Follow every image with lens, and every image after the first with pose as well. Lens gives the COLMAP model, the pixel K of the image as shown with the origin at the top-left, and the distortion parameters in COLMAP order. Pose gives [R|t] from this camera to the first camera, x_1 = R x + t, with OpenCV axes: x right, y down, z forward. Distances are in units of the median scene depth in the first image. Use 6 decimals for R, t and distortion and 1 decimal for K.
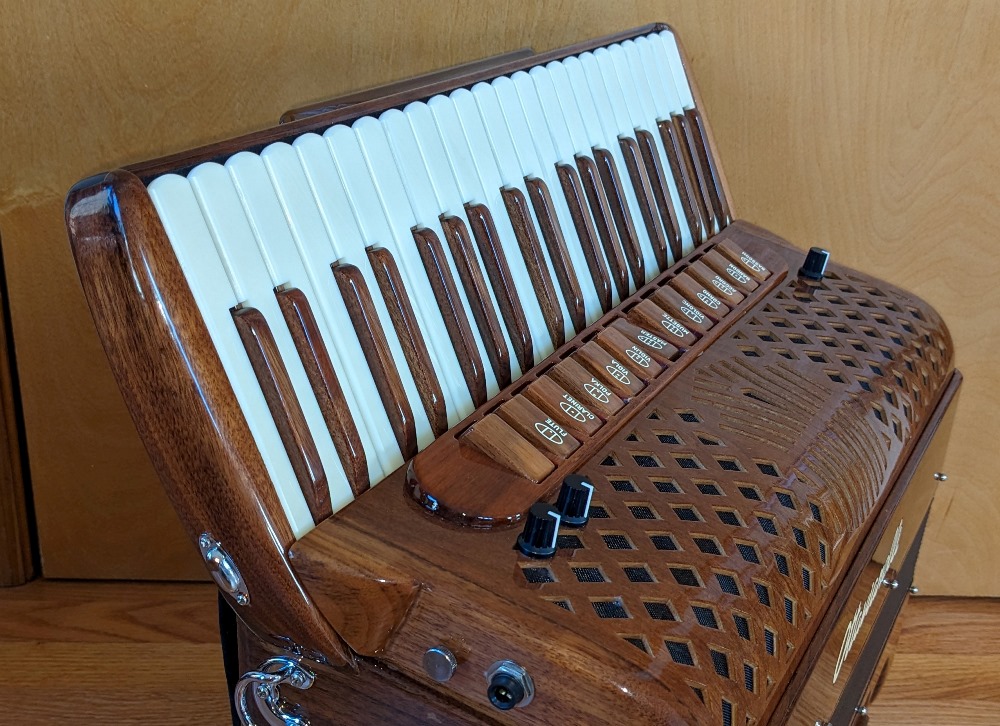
lens RADIAL K [[1002.1, 0, 414.6], [0, 1002.1, 431.7], [0, 0, 1]] dist [0.000525, 0.000000]
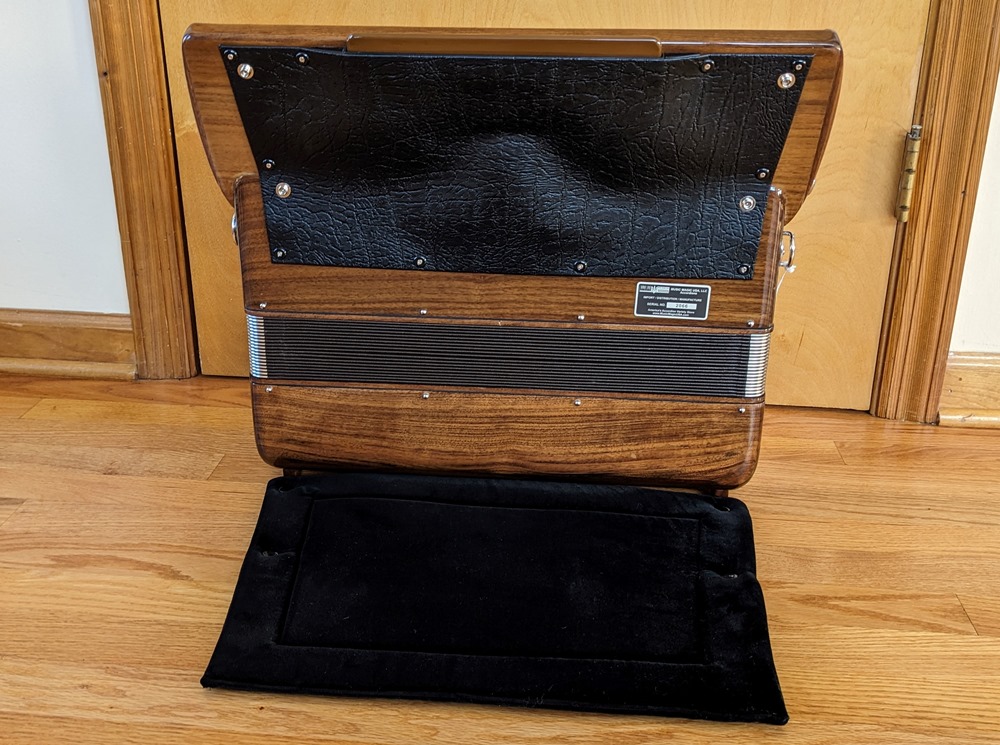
lens RADIAL K [[790.7, 0, 466.5], [0, 790.7, 343.4], [0, 0, 1]] dist [0.015259, -0.021723]
pose [[0.991497, 0.021414, -0.128352, 0.287190], [-0.028865, 0.997987, -0.056475, 0.223636], [0.126884, 0.059700, 0.990119, -0.258250]]
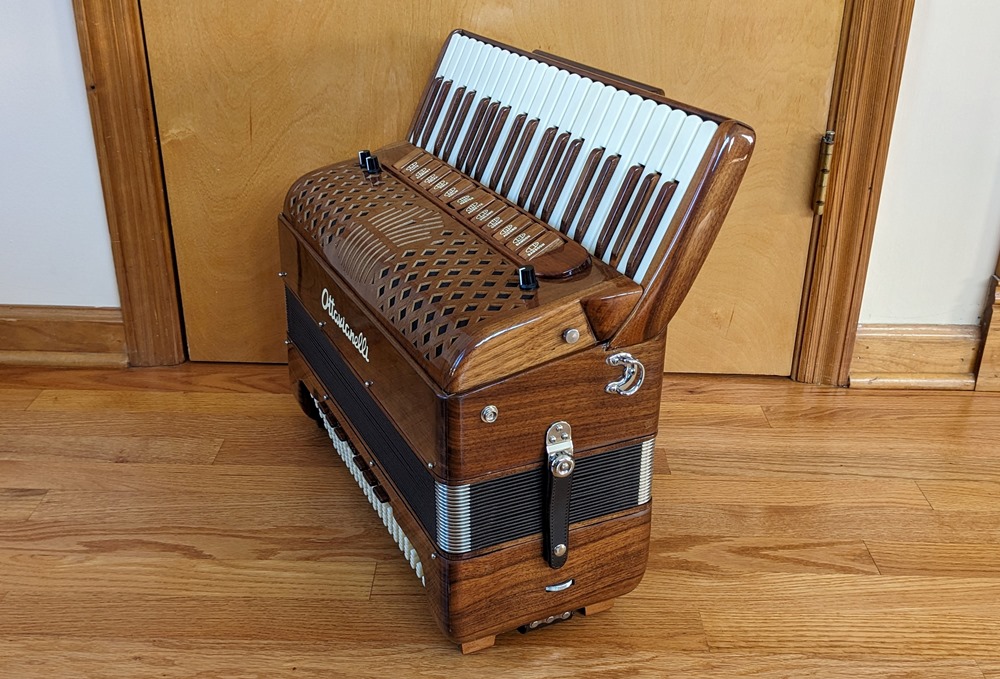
lens RADIAL K [[772.1, 0, 451.1], [0, 772.1, 325.7], [0, 0, 1]] dist [0.017297, -0.027394]
pose [[0.997797, -0.001612, -0.066328, 0.227186], [0.001111, 0.999971, -0.007592, 0.139693], [0.066338, 0.007502, 0.997769, -0.399285]]
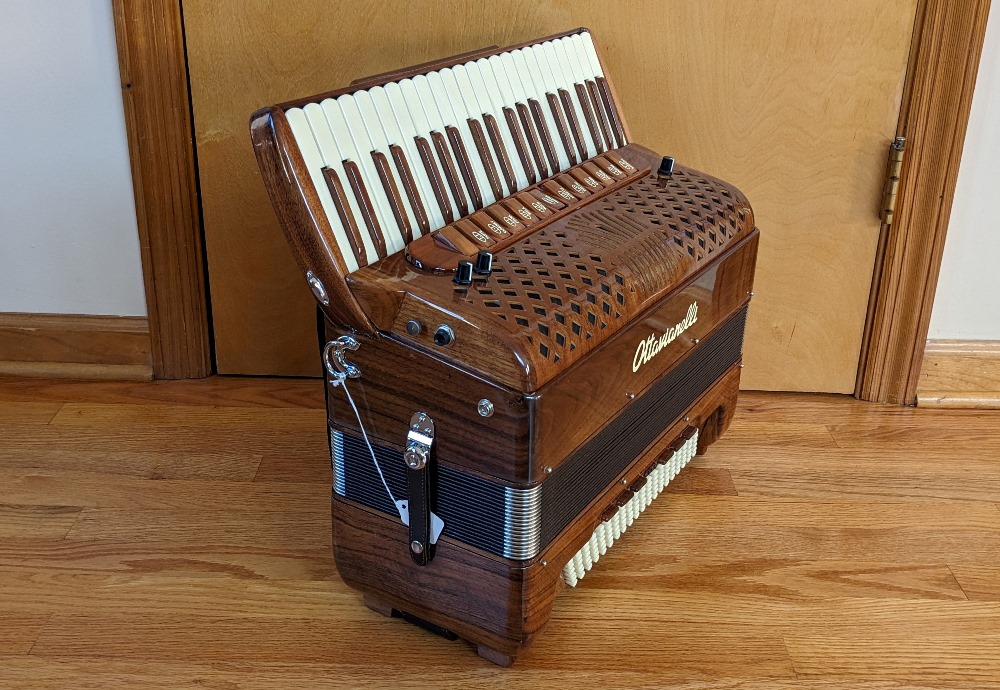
lens RADIAL K [[834.5, 0, 447.4], [0, 834.5, 324.3], [0, 0, 1]] dist [0.020728, -0.030150]
pose [[0.997947, 0.003685, -0.063935, 0.118386], [-0.005773, 0.999455, -0.032510, 0.155359], [0.063780, 0.032813, 0.997424, -0.450472]]
